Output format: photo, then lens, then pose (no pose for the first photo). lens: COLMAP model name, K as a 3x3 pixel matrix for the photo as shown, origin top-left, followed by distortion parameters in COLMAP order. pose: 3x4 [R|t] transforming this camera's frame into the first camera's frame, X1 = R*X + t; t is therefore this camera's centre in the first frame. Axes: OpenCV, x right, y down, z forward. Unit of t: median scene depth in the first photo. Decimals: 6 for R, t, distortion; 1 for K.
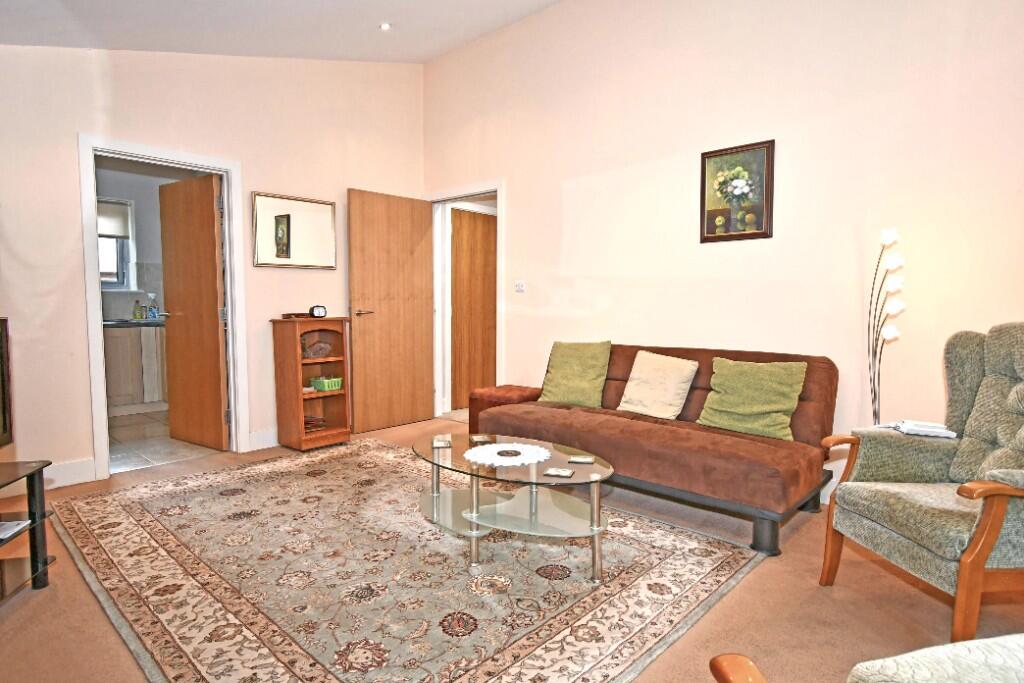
lens RADIAL K [[561.0, 0, 511.3], [0, 561.0, 338.3], [0, 0, 1]] dist [-0.002457, -0.001043]
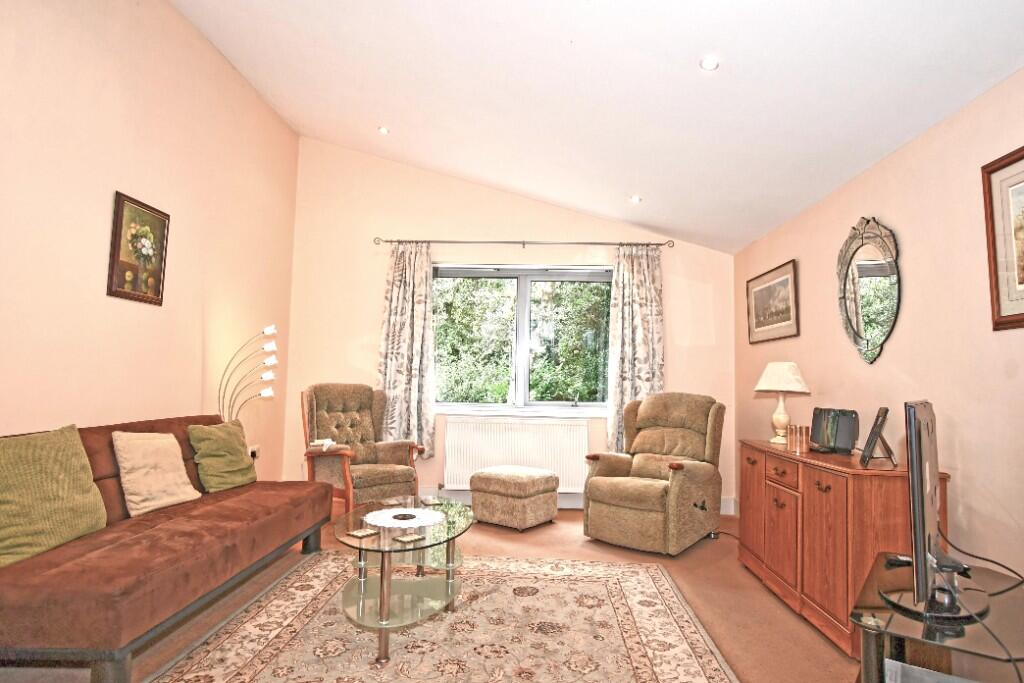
lens RADIAL K [[561.0, 0, 509.3], [0, 561.0, 337.0], [0, 0, 1]] dist [-0.002457, -0.001043]
pose [[-0.639239, 0.045351, 0.767670, -0.774185], [0.027375, 0.998969, -0.036221, -0.071922], [-0.768521, -0.002139, -0.639821, 1.236519]]
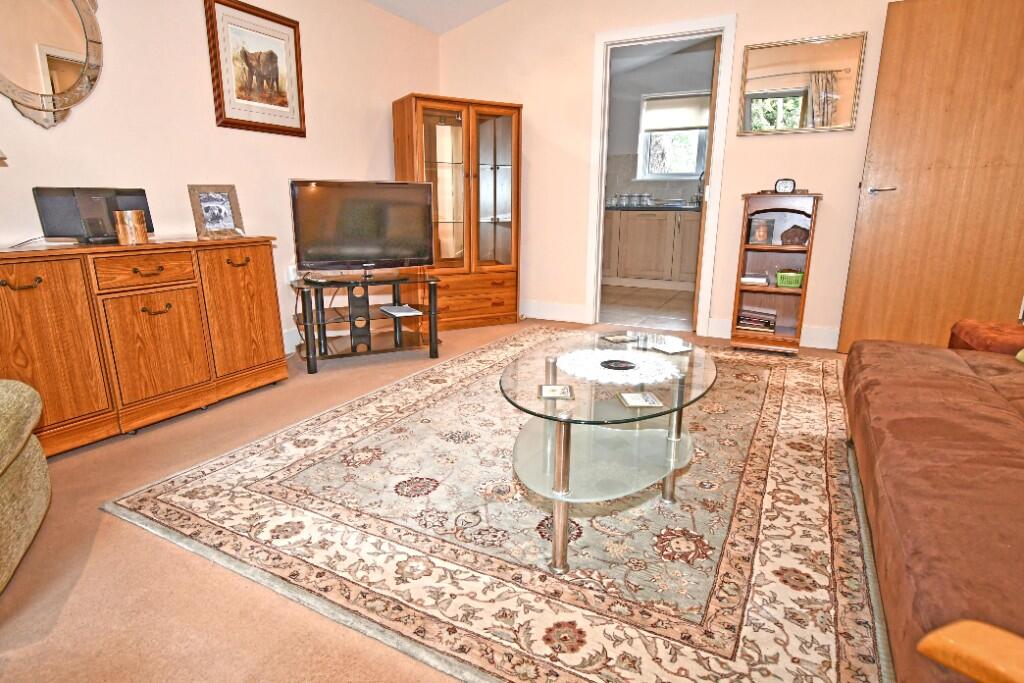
lens RADIAL K [[561.0, 0, 509.9], [0, 561.0, 343.7], [0, 0, 1]] dist [-0.002457, -0.001043]
pose [[0.261353, 0.232600, -0.936799, 0.495133], [-0.067781, 0.972558, 0.222569, 0.026503], [0.962861, 0.005328, 0.269947, 0.553050]]
